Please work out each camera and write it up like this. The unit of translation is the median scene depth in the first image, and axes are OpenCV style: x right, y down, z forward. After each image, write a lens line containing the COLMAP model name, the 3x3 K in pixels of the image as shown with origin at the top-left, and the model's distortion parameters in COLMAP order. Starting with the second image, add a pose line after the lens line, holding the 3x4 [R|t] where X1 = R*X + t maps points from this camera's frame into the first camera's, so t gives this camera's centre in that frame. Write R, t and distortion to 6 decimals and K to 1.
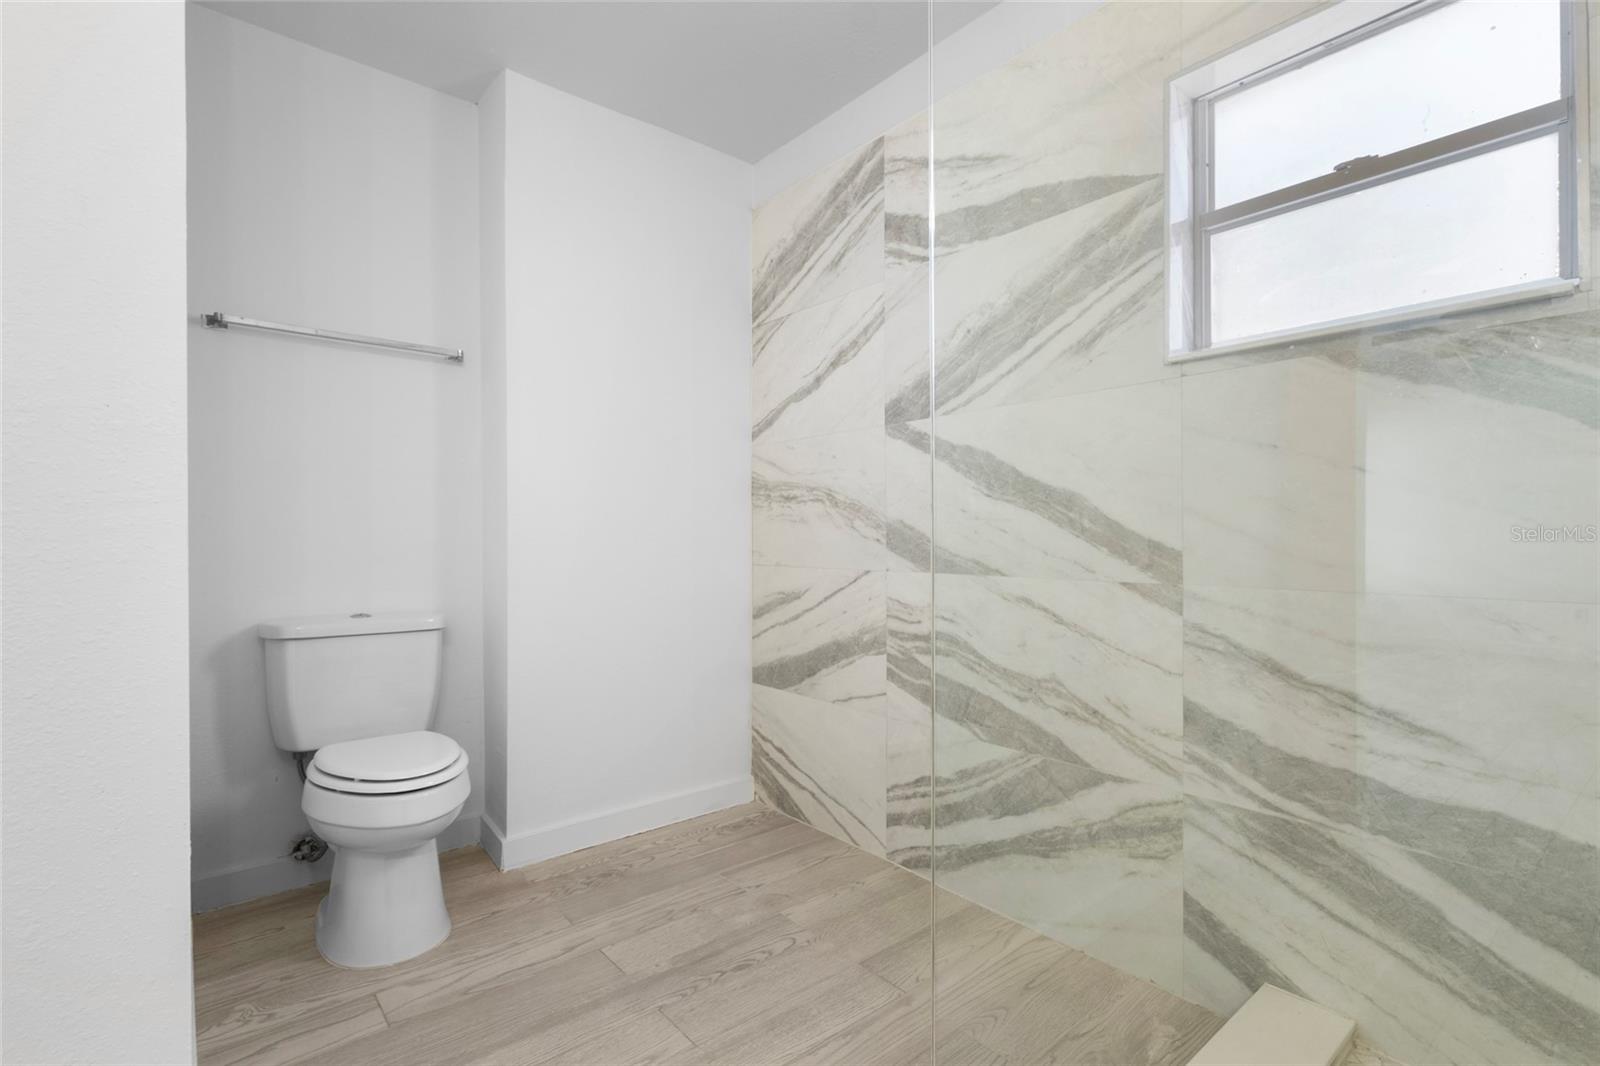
lens RADIAL K [[734.4, 0, 798.6], [0, 734.4, 534.6], [0, 0, 1]] dist [-0.002707, 0.002366]
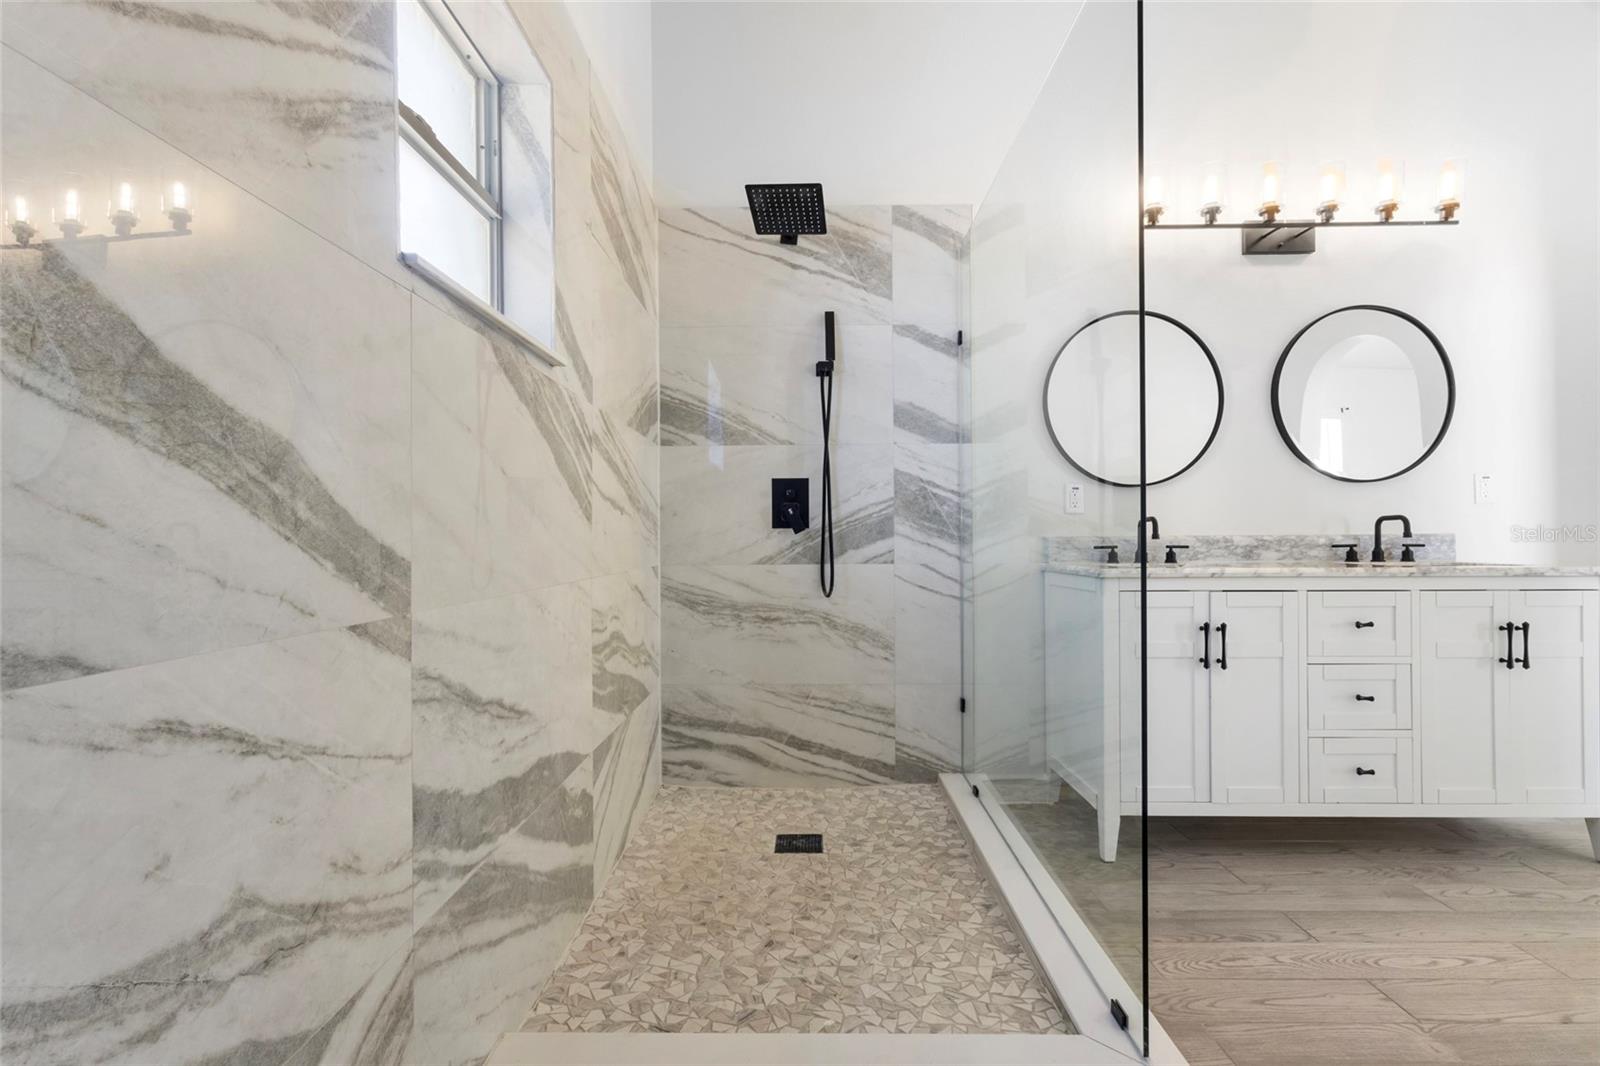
lens RADIAL K [[734.4, 0, 800.2], [0, 734.4, 535.1], [0, 0, 1]] dist [-0.002707, 0.002366]
pose [[-0.759839, 0.006575, 0.650079, -0.143742], [0.003048, 0.999974, -0.006551, 0.004189], [-0.650105, -0.002996, -0.759839, 1.158625]]
